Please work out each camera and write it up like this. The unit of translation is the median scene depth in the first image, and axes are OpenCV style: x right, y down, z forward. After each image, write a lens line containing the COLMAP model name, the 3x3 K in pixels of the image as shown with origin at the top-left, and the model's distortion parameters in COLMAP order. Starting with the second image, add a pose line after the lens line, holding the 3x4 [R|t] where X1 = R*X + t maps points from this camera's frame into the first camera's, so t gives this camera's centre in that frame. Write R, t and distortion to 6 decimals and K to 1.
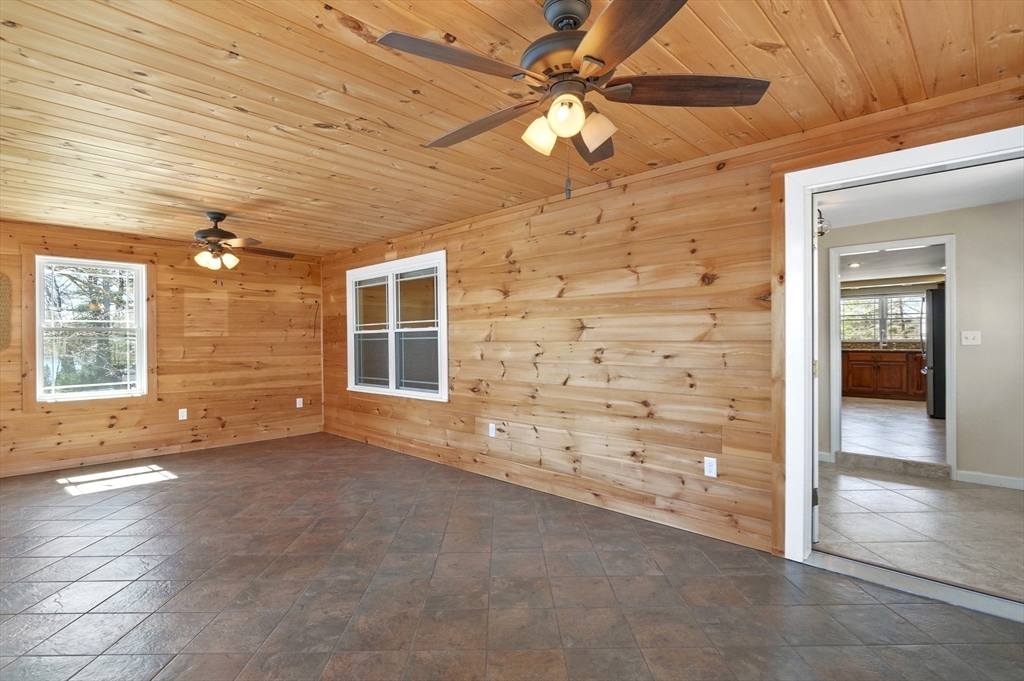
lens RADIAL K [[503.4, 0, 507.8], [0, 503.4, 342.1], [0, 0, 1]] dist [0.002394, -0.000140]
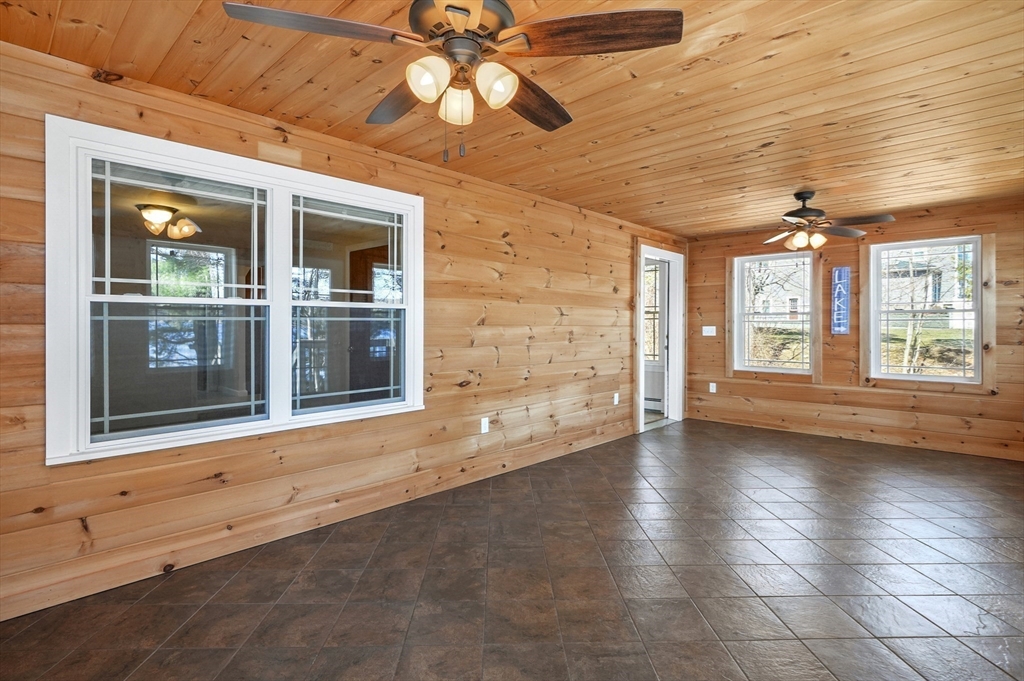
lens RADIAL K [[509.5, 0, 513.3], [0, 509.5, 328.7], [0, 0, 1]] dist [0.000233, 0.000032]
pose [[-0.021506, 0.003202, 0.999764, -0.851649], [0.004928, 0.999983, -0.003097, 0.007270], [-0.999757, 0.004861, -0.021522, 0.885750]]
